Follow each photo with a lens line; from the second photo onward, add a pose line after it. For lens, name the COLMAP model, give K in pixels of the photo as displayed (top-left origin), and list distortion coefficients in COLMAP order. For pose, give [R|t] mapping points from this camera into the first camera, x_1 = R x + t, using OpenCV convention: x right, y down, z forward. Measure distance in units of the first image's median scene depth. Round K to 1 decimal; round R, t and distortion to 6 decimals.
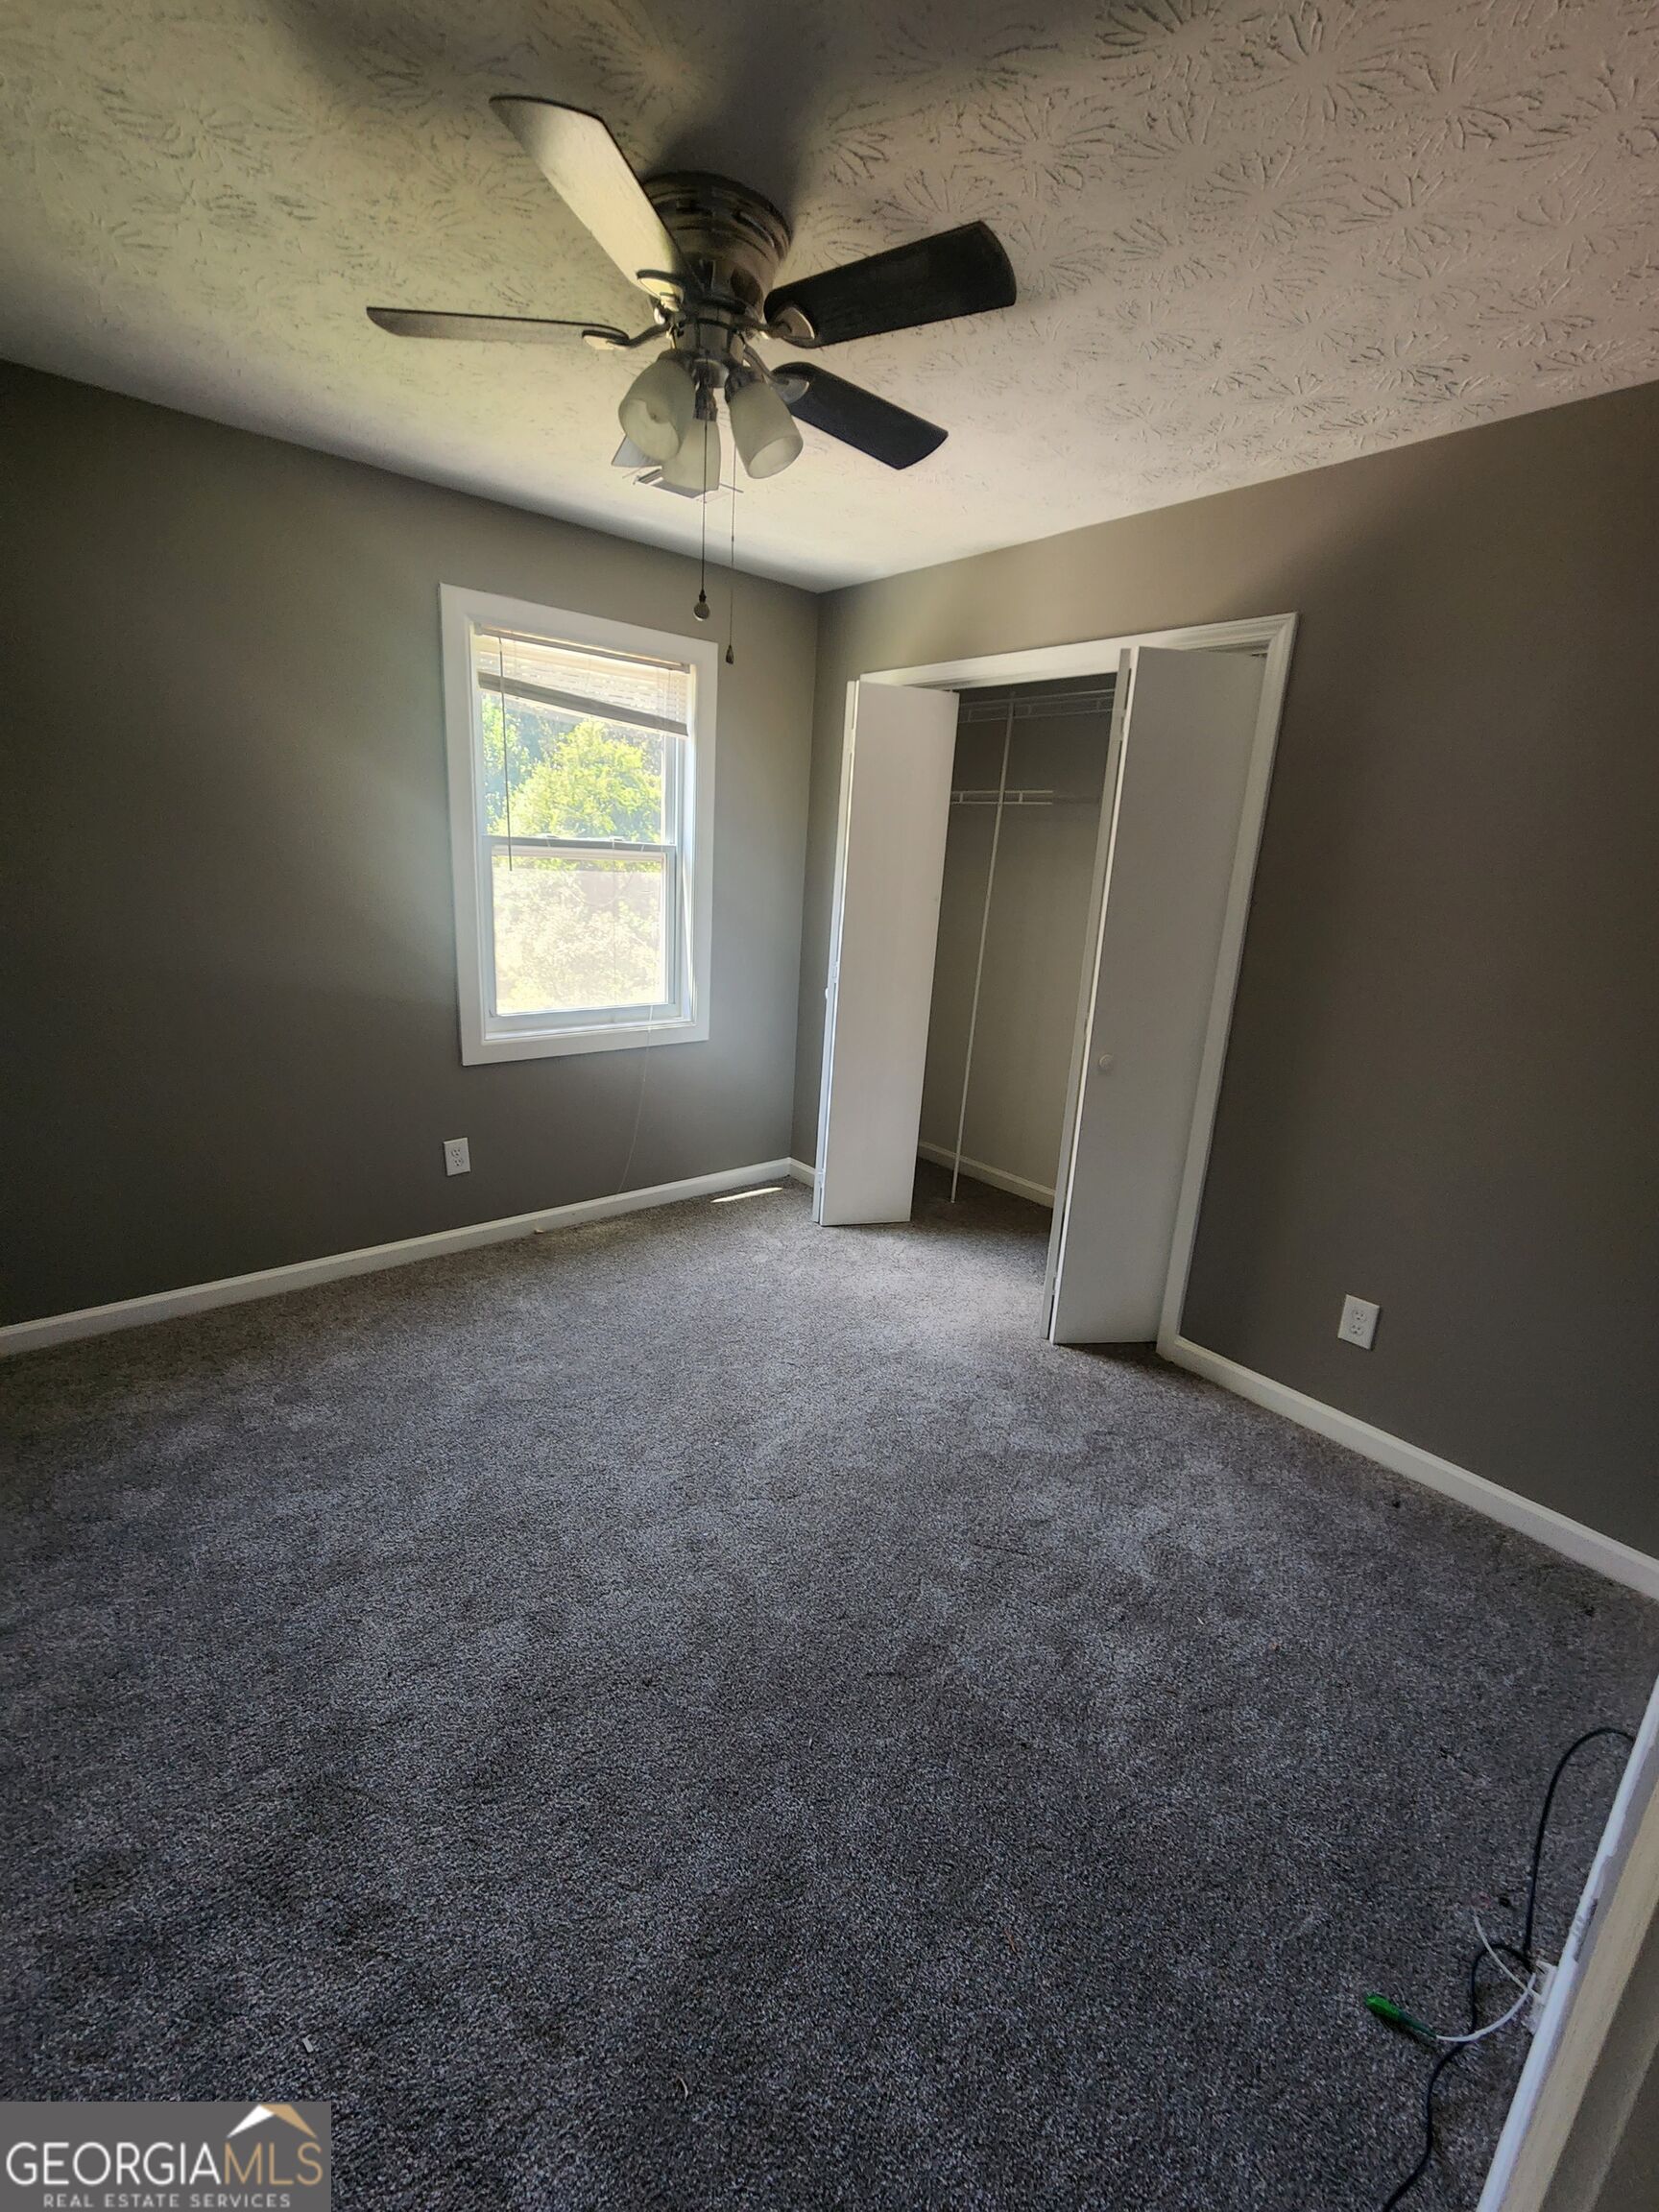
lens RADIAL K [[922.4, 0, 833.5], [0, 922.4, 1096.4], [0, 0, 1]] dist [-0.006292, 0.000351]
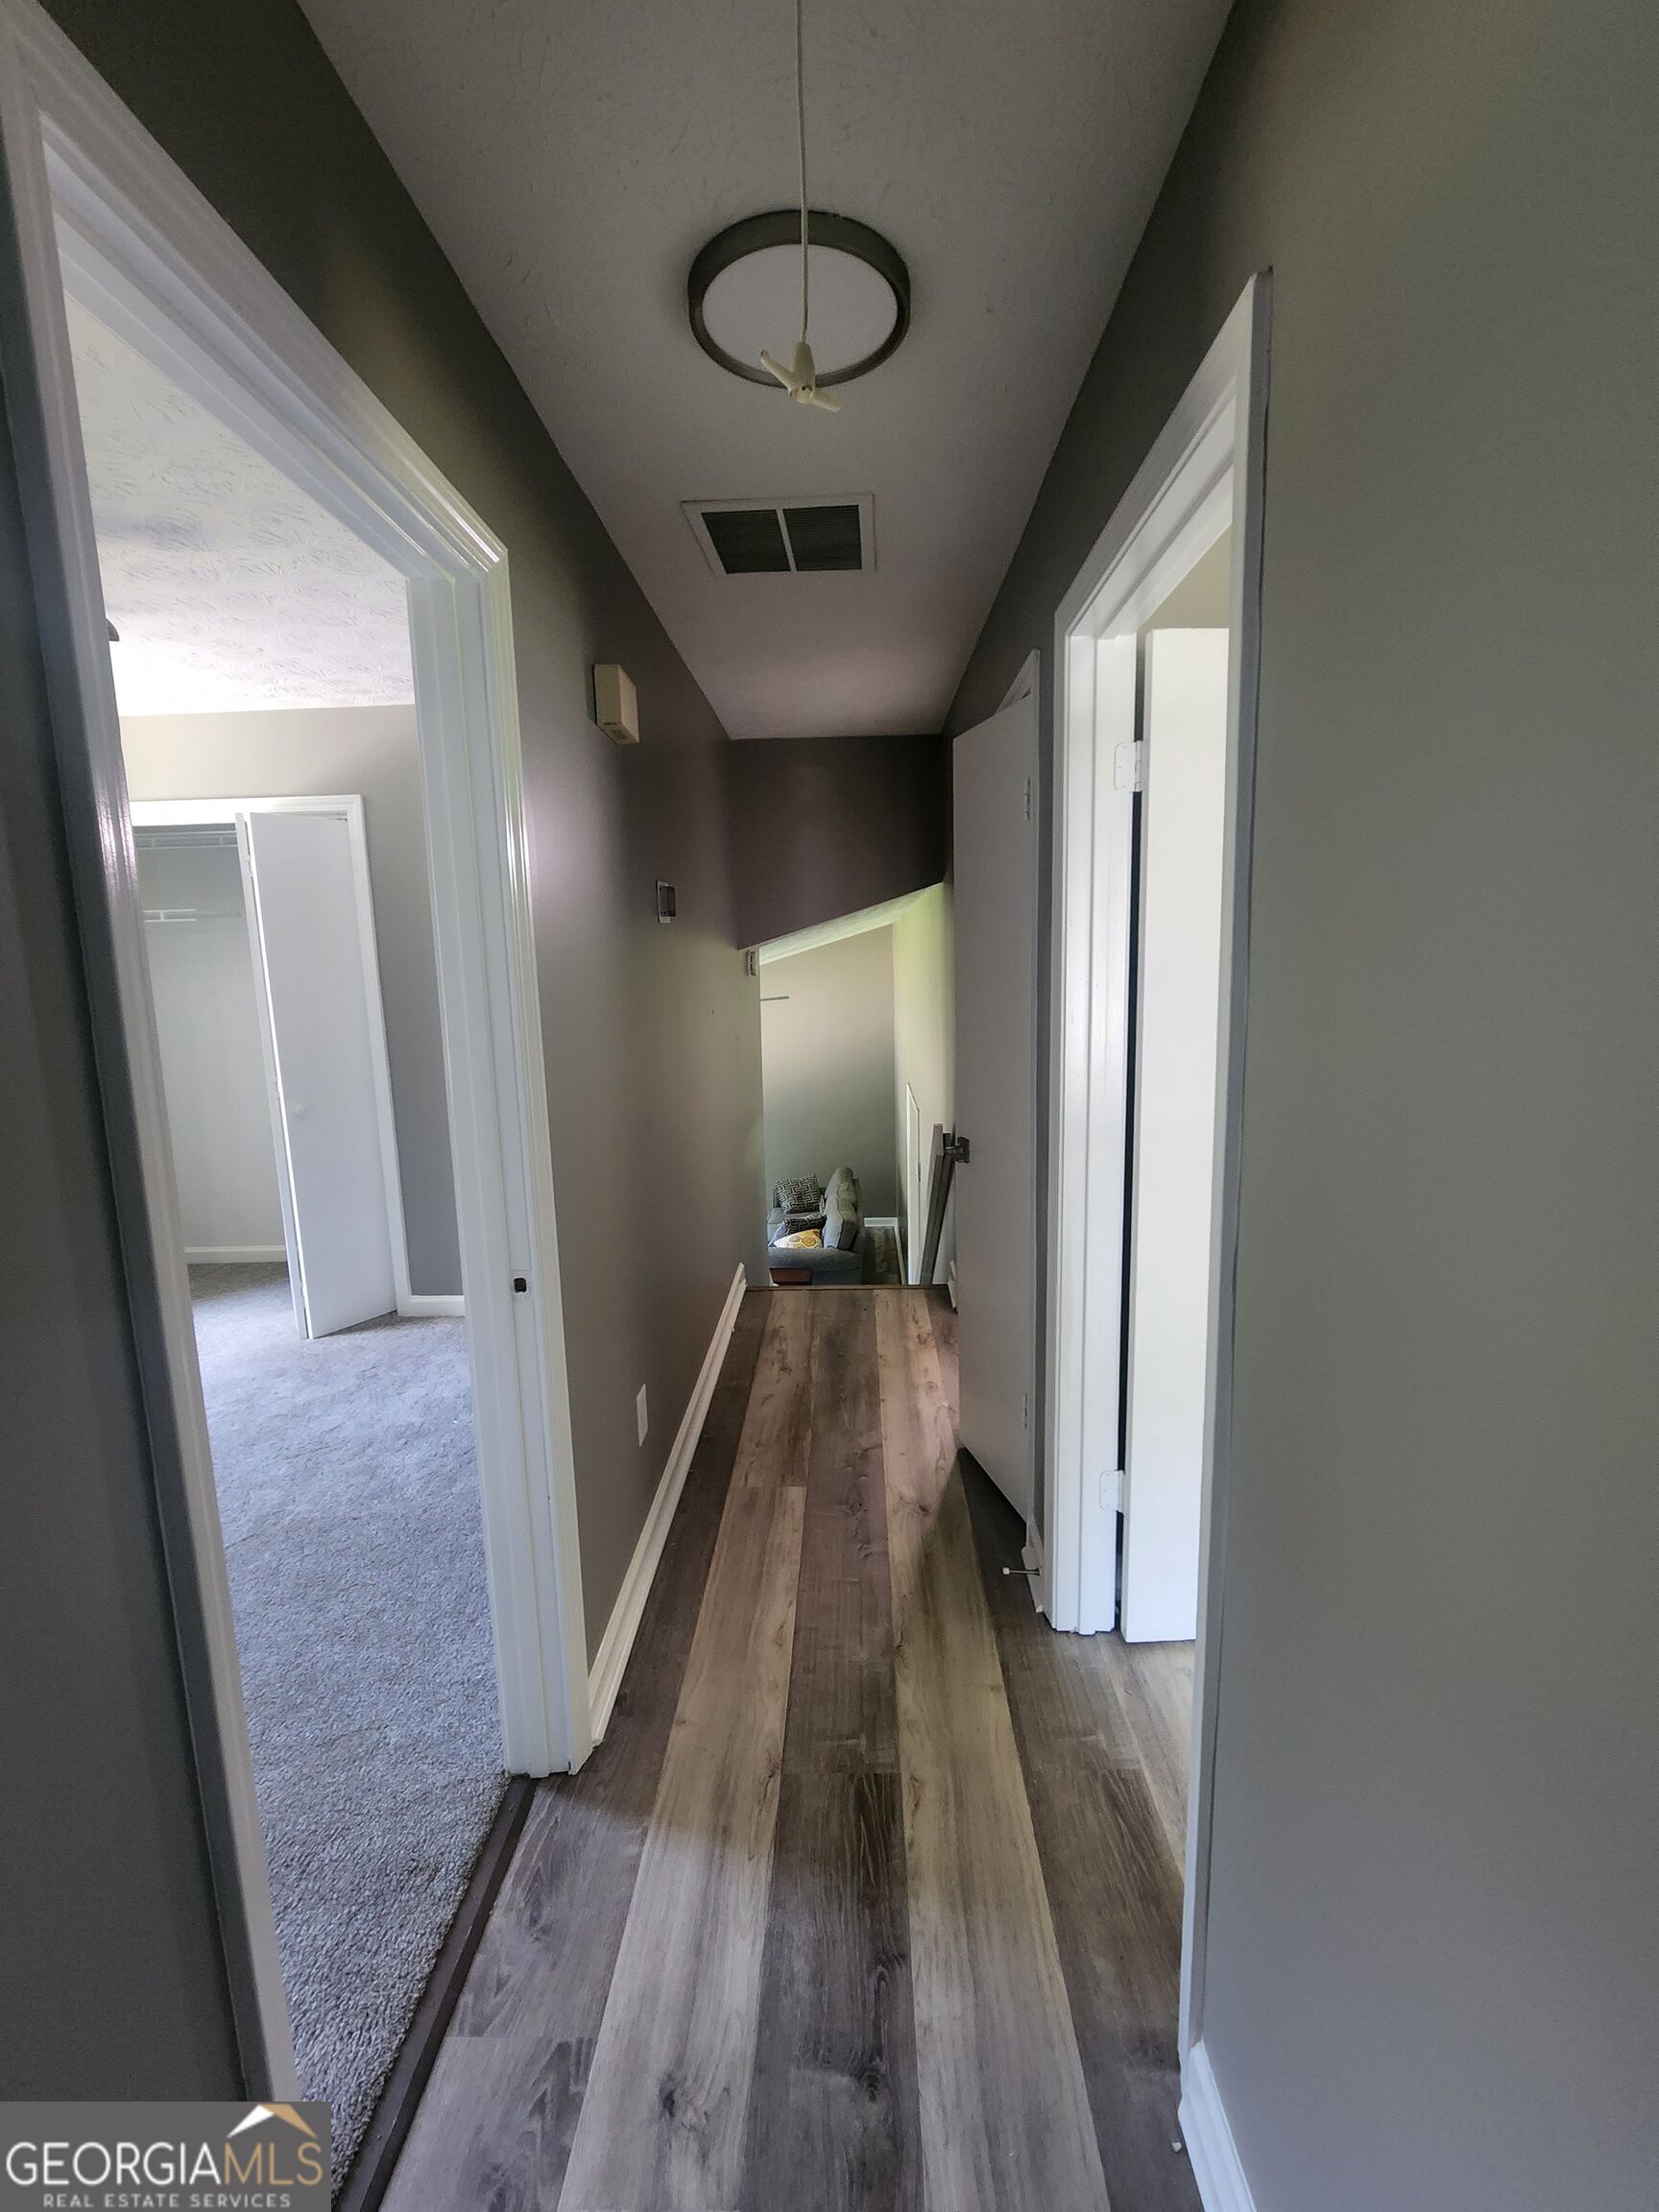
lens RADIAL K [[922.4, 0, 842.6], [0, 922.4, 1068.5], [0, 0, 1]] dist [-0.006292, 0.000351]
pose [[0.658913, -0.175291, 0.731510, -0.165661], [0.260478, 0.965474, -0.003272, 0.125782], [-0.705681, 0.192698, 0.681823, -0.515857]]
